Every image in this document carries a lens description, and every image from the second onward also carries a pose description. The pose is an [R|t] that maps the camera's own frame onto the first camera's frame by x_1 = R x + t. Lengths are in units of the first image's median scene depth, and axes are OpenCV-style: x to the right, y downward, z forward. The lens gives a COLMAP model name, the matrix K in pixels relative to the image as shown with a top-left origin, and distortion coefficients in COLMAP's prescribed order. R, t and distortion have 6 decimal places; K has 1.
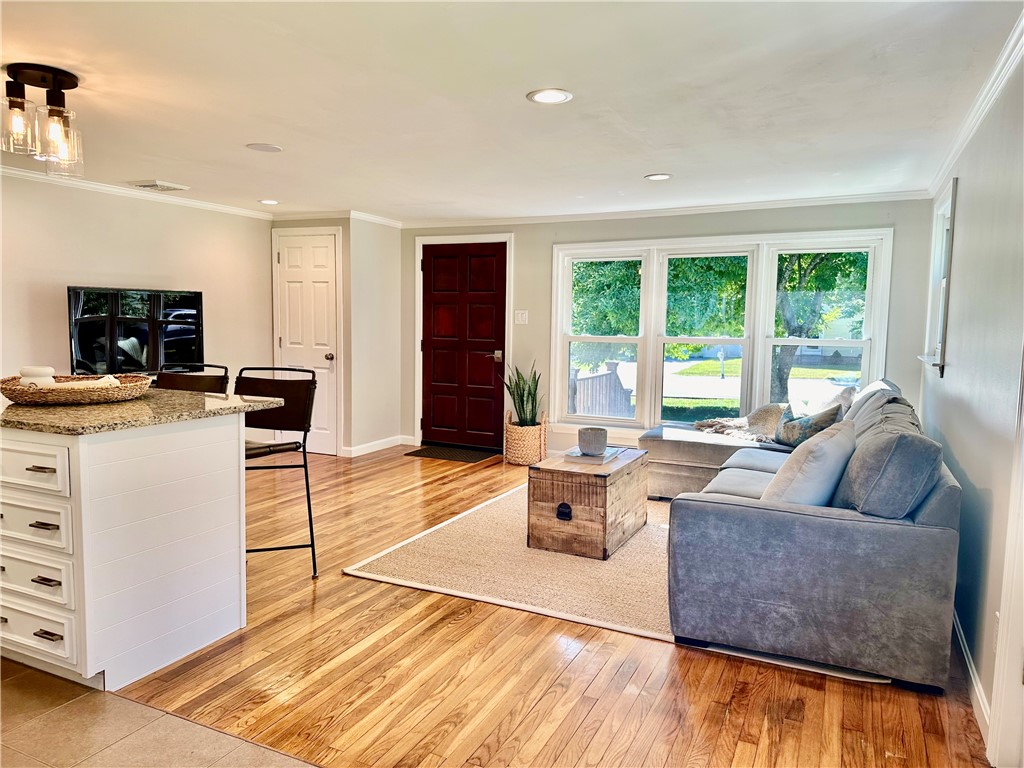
lens RADIAL K [[716.6, 0, 510.1], [0, 716.6, 385.4], [0, 0, 1]] dist [0.059874, -0.000779]
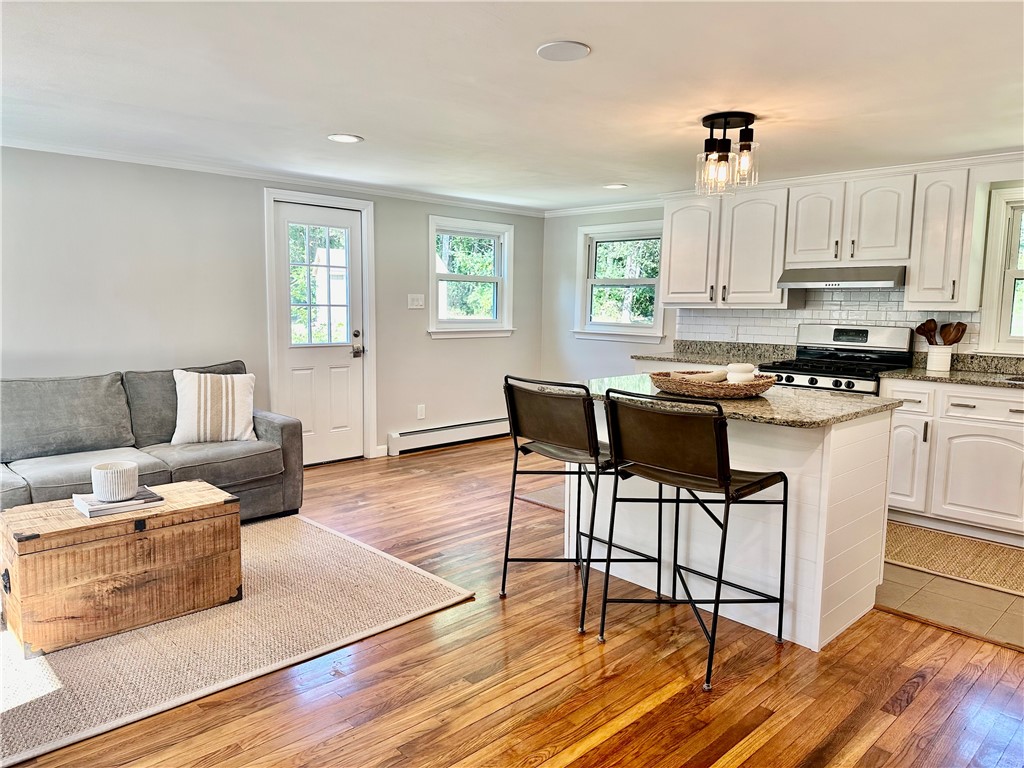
lens RADIAL K [[716.6, 0, 510.3], [0, 716.6, 378.4], [0, 0, 1]] dist [0.059874, -0.000779]
pose [[-0.941258, -0.057075, 0.332831, -0.750118], [0.006480, 0.982379, 0.186788, -0.233813], [-0.337627, 0.177973, -0.924302, 2.382480]]
